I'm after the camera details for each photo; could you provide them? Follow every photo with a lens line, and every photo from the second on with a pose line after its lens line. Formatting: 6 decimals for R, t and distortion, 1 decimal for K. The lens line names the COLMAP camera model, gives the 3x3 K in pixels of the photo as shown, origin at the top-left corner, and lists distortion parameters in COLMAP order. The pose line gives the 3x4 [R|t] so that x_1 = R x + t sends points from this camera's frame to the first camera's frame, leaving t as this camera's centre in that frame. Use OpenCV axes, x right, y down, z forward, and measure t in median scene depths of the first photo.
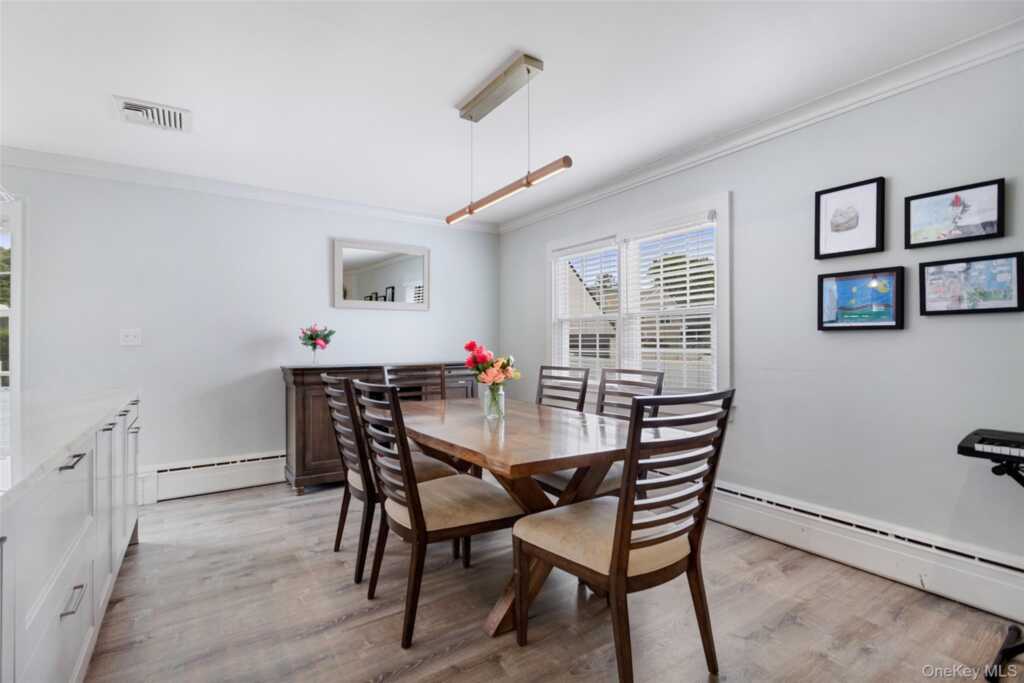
lens RADIAL K [[485.3, 0, 501.3], [0, 485.3, 341.5], [0, 0, 1]] dist [0.002151, 0.001705]
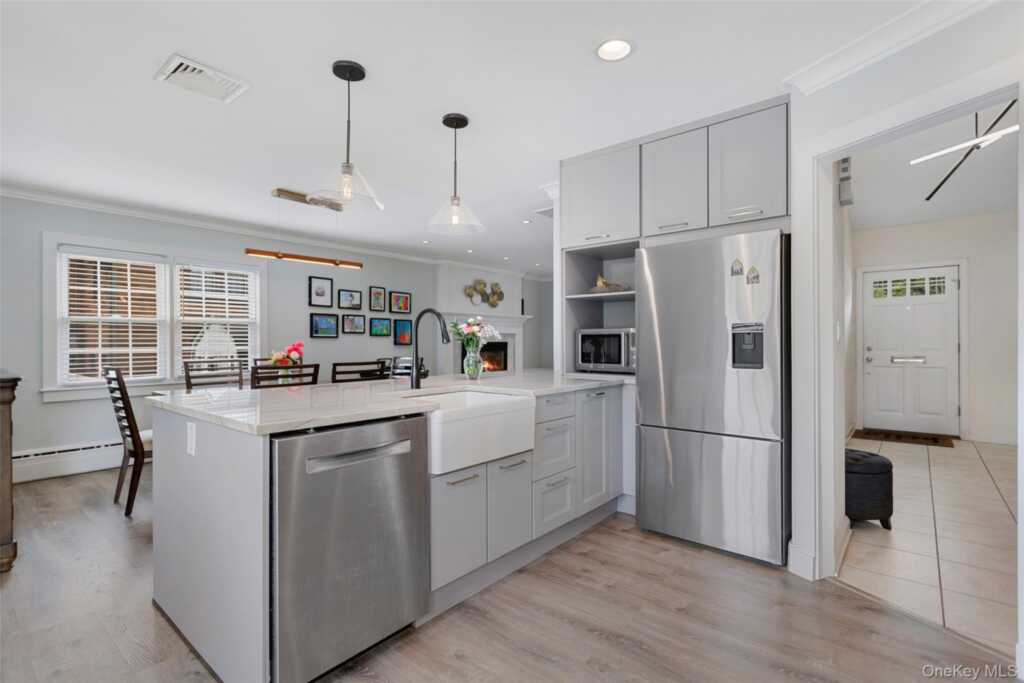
lens RADIAL K [[485.3, 0, 513.6], [0, 485.3, 338.9], [0, 0, 1]] dist [0.002151, 0.001705]
pose [[-0.293166, 0.012342, 0.955982, -1.675479], [-0.001054, 0.999912, -0.013233, 0.011603], [-0.956061, -0.004887, -0.293127, 0.711847]]
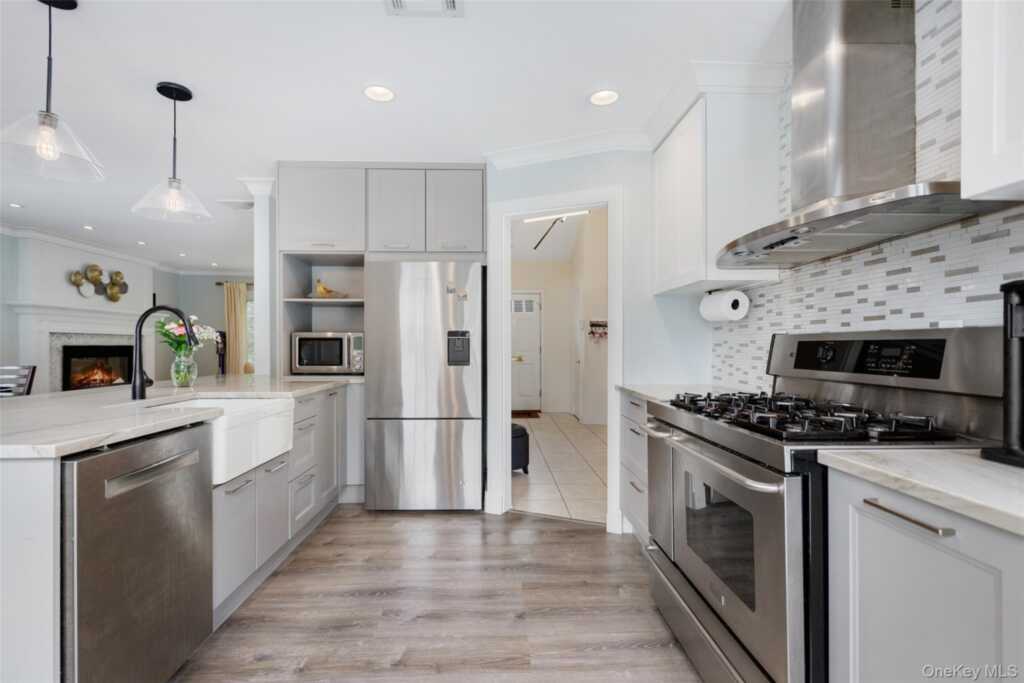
lens RADIAL K [[485.3, 0, 507.5], [0, 485.3, 342.6], [0, 0, 1]] dist [0.002151, 0.001705]
pose [[-0.854268, 0.009291, 0.519750, -1.651737], [0.002462, 0.999901, -0.013828, 0.014826], [-0.519827, -0.010533, -0.854206, 0.975840]]
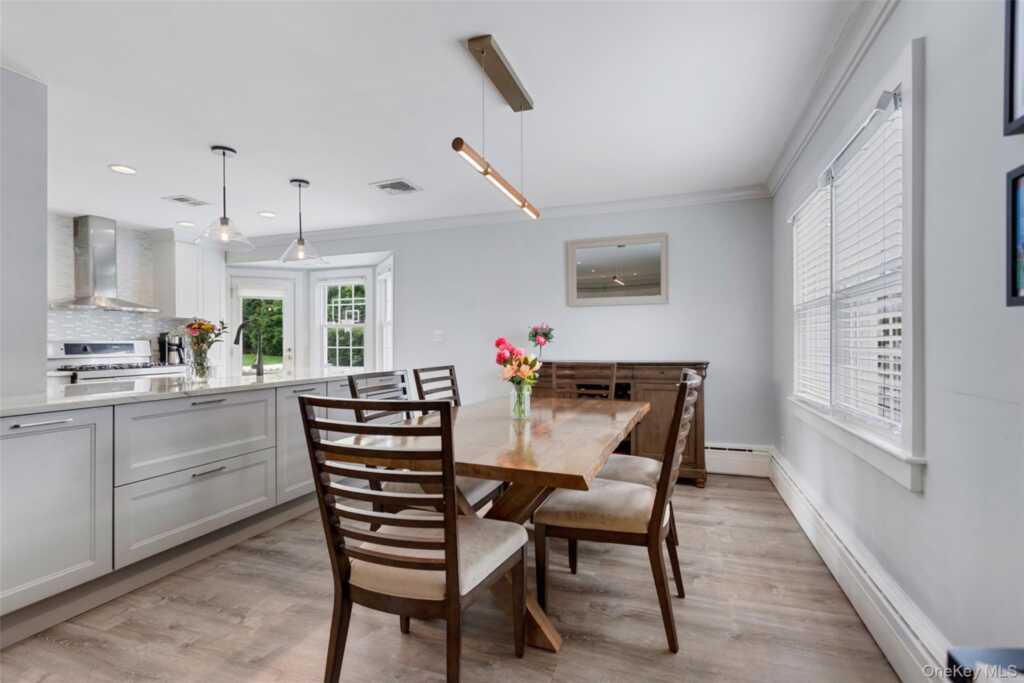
lens RADIAL K [[485.3, 0, 509.1], [0, 485.3, 342.8], [0, 0, 1]] dist [0.002151, 0.001705]
pose [[0.612983, -0.001423, -0.790094, 0.643412], [0.010979, 0.999917, 0.006717, 0.002658], [0.790019, -0.012792, 0.612948, 0.353750]]
